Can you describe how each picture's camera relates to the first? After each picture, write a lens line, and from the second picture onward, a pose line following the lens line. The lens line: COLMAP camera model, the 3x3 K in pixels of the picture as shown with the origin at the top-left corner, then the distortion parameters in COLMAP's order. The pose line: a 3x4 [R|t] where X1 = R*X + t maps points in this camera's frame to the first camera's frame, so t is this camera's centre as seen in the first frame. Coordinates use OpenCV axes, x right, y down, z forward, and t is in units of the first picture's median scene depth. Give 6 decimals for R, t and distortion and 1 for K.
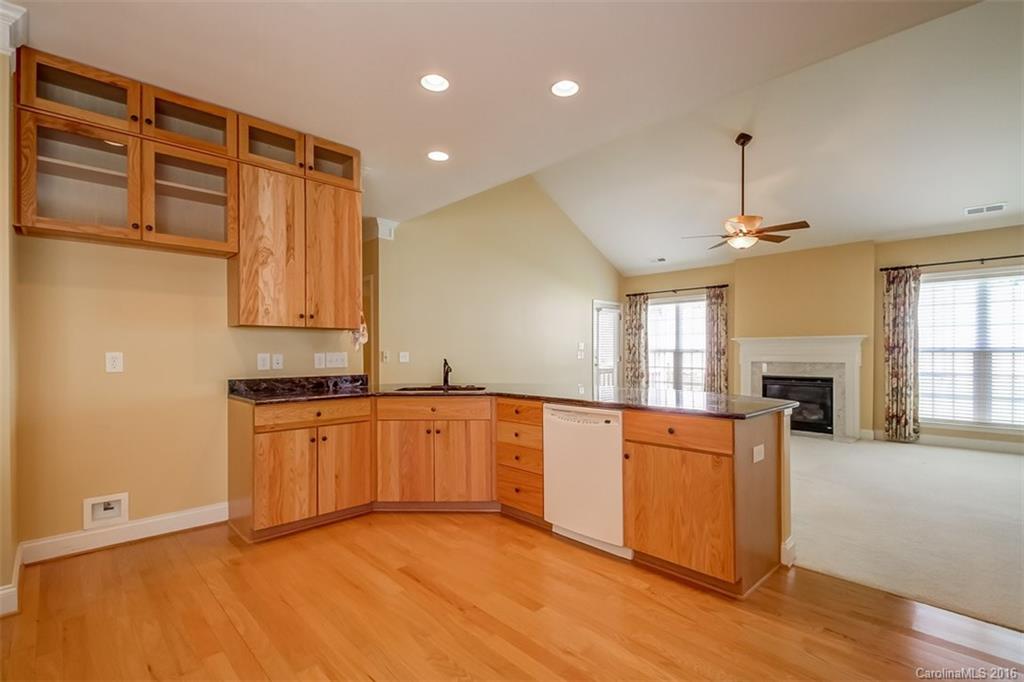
lens RADIAL K [[475.4, 0, 515.6], [0, 475.4, 354.7], [0, 0, 1]] dist [0.008017, -0.006132]
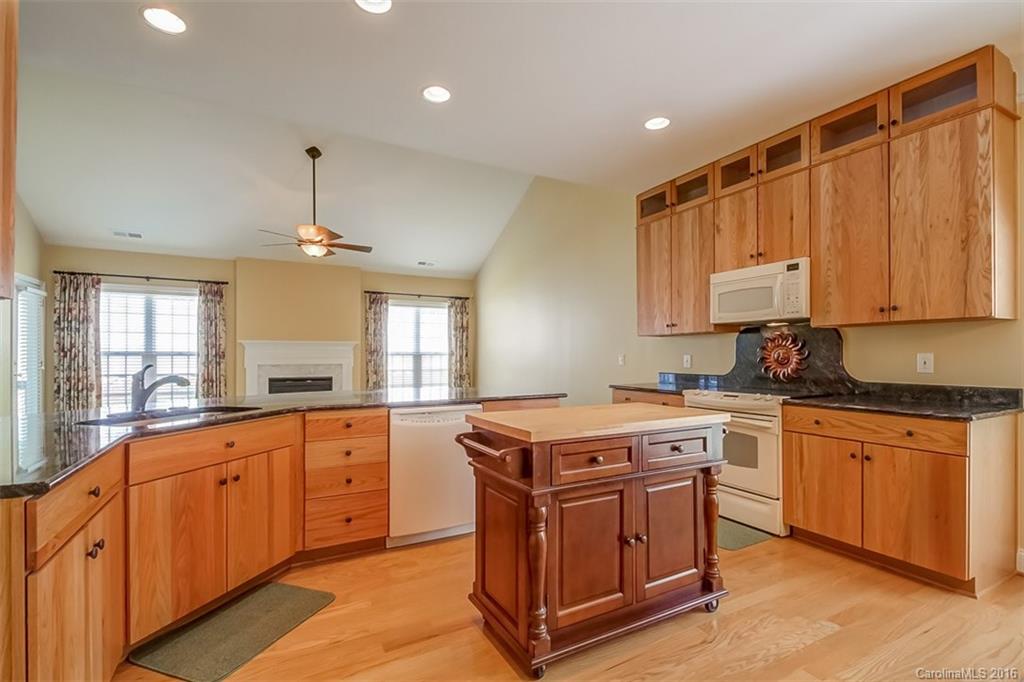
lens RADIAL K [[475.4, 0, 527.7], [0, 475.4, 354.0], [0, 0, 1]] dist [0.008017, -0.006132]
pose [[0.244177, 0.003721, 0.969723, -0.303465], [0.005220, 0.999973, -0.005152, 0.000141], [-0.969717, 0.006320, 0.244151, 0.204545]]
